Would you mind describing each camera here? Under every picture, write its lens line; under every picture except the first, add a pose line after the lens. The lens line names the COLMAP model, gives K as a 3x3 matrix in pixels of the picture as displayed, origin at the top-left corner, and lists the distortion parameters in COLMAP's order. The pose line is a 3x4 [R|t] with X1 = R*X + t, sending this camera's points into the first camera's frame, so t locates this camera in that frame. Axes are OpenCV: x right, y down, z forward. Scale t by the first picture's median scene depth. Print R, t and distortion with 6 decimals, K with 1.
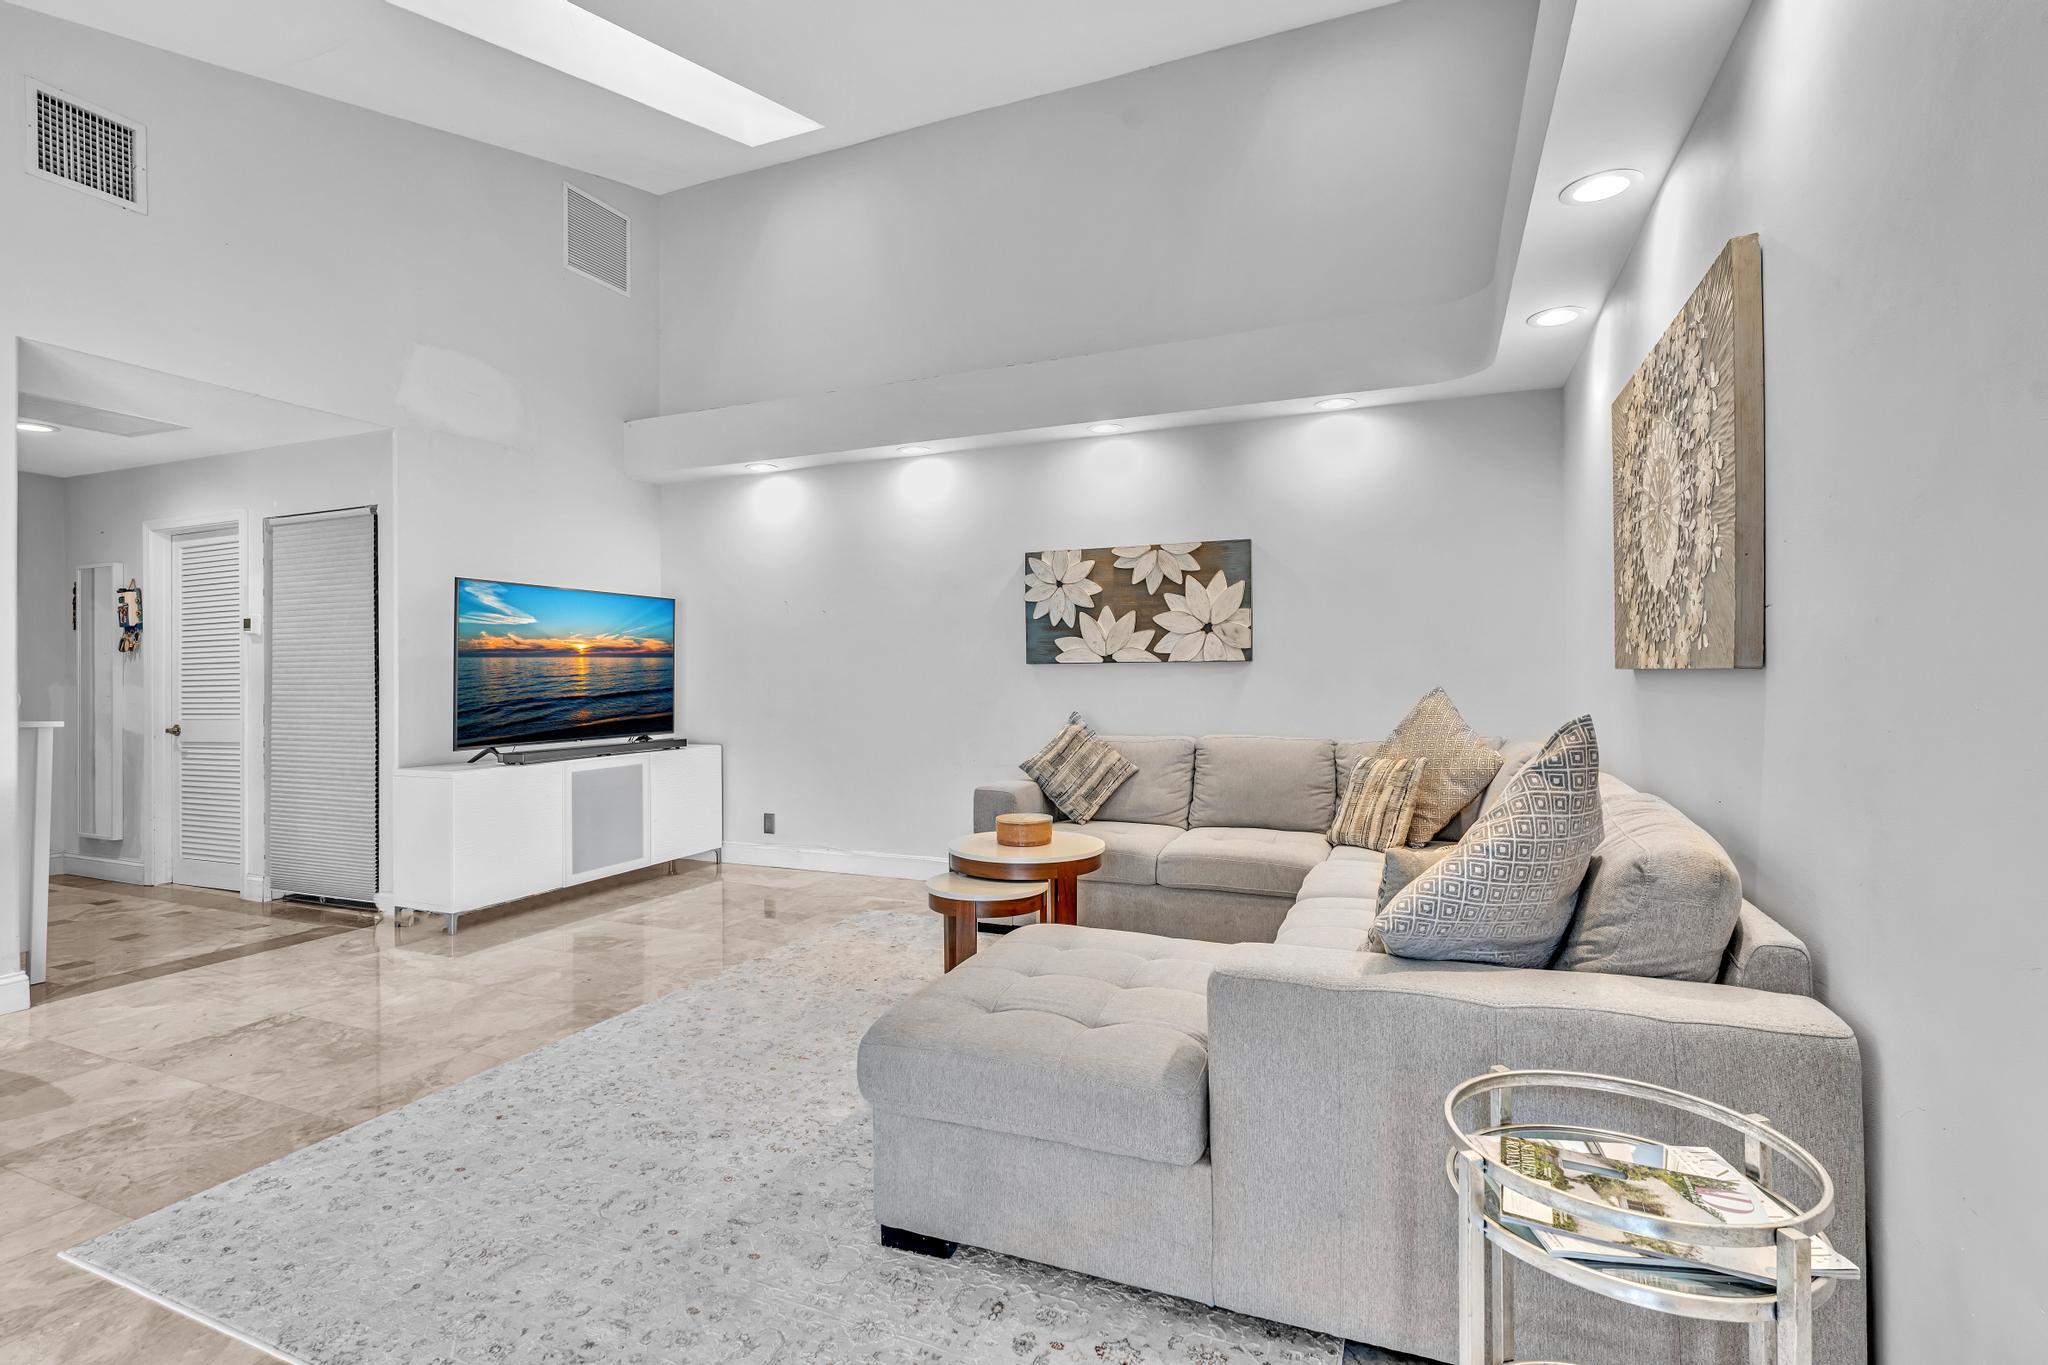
lens RADIAL K [[953.0, 0, 1026.1], [0, 953.0, 676.5], [0, 0, 1]] dist [-0.004993, 0.001516]
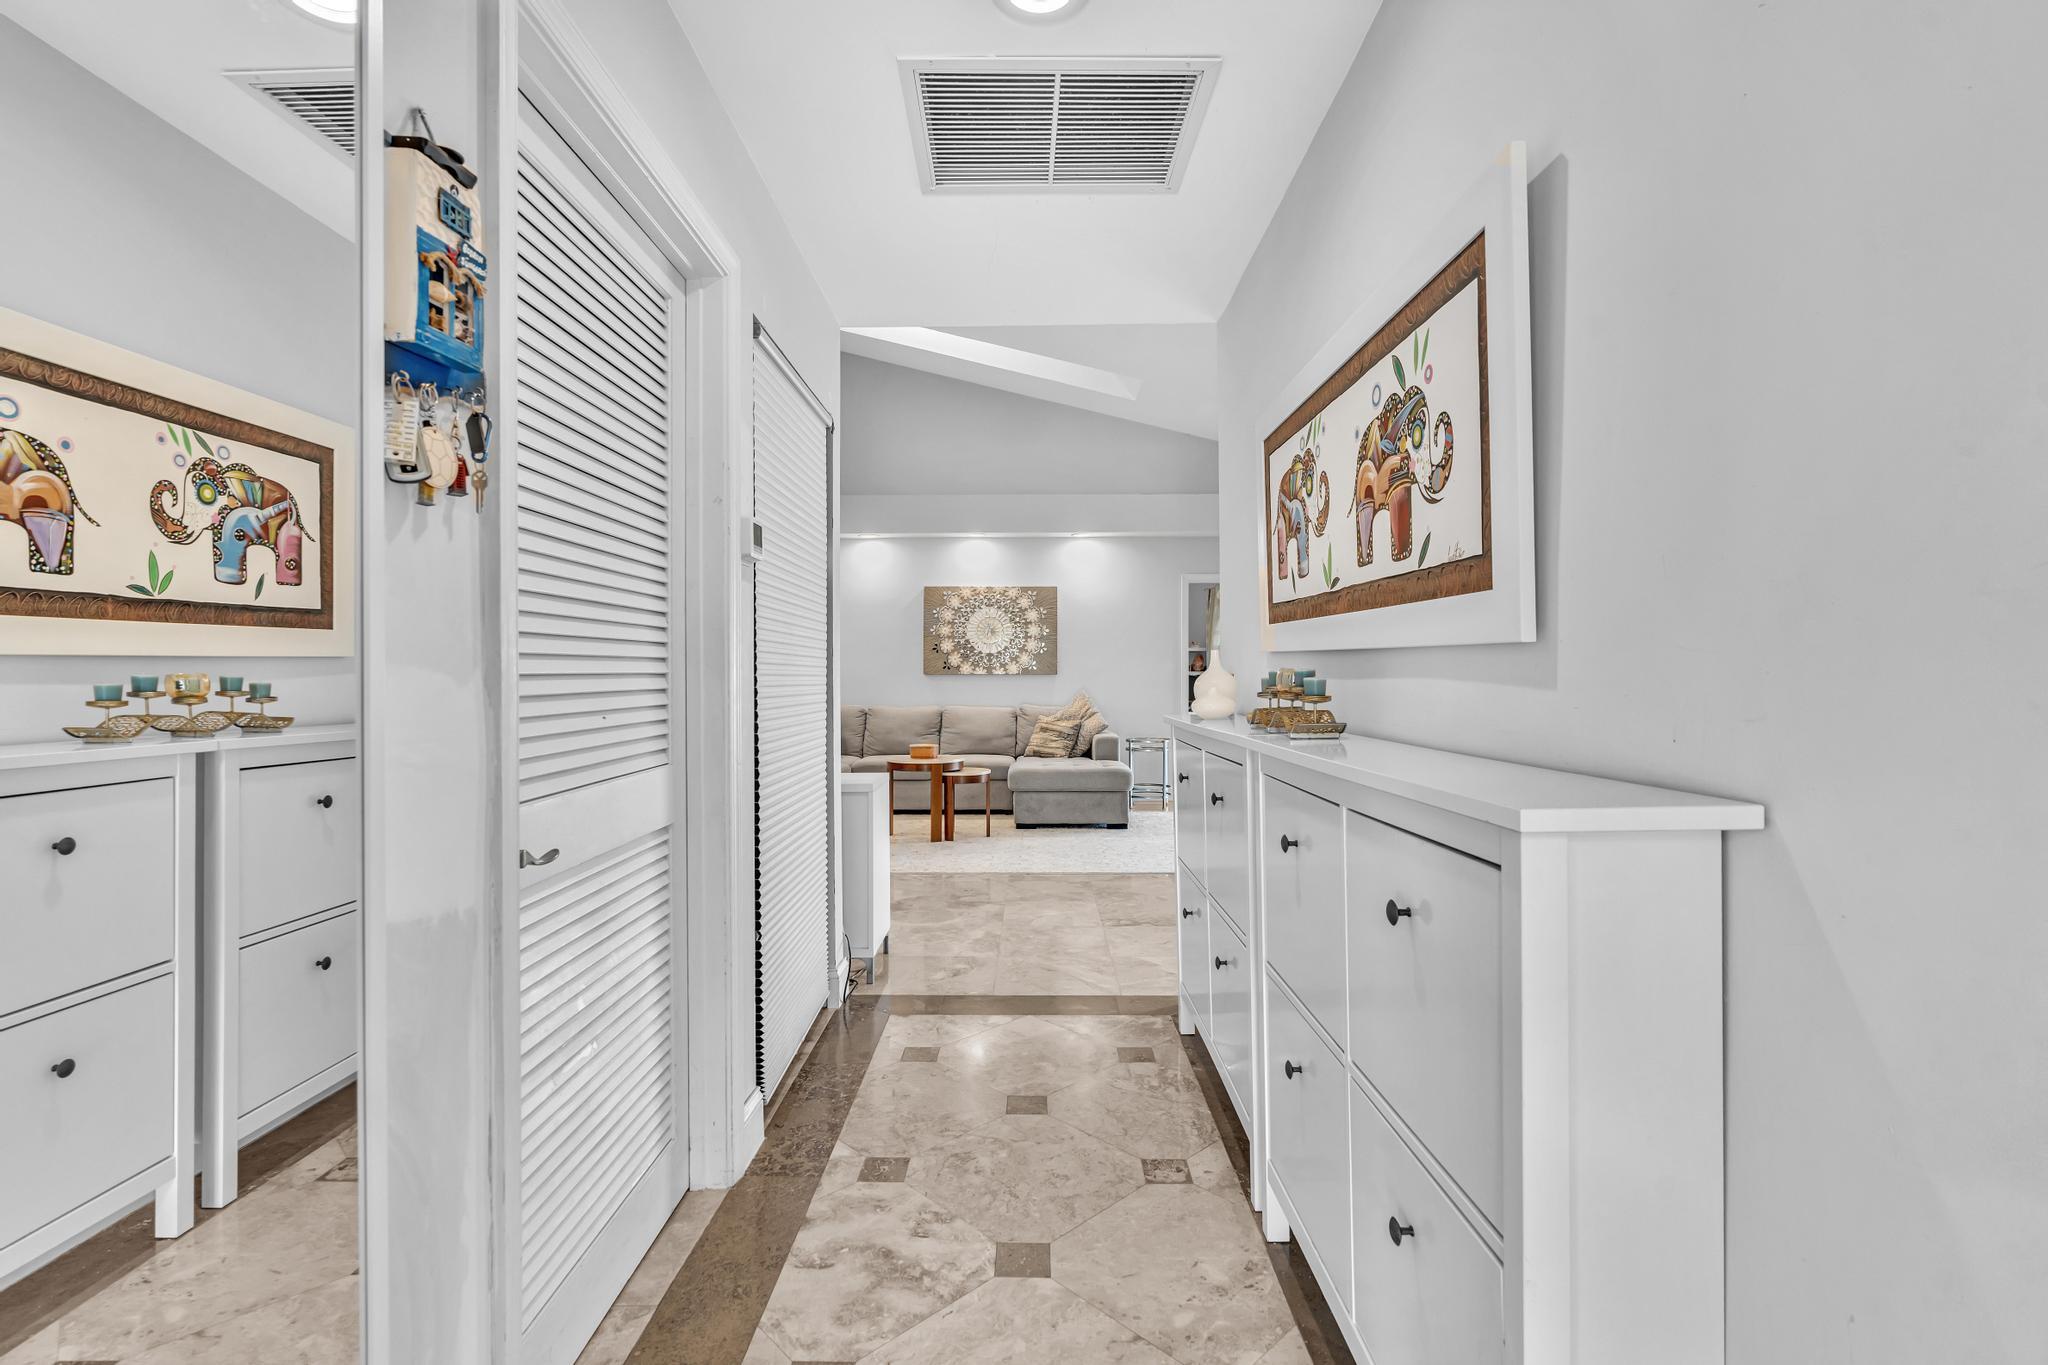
lens RADIAL K [[899.0, 0, 1025.5], [0, 899.0, 677.3], [0, 0, 1]] dist [-0.000765, -0.038334]
pose [[-0.382246, 0.008737, 0.924019, -1.313645], [0.004556, 0.999961, -0.007571, 0.016082], [-0.924049, 0.001316, -0.382271, 1.101572]]
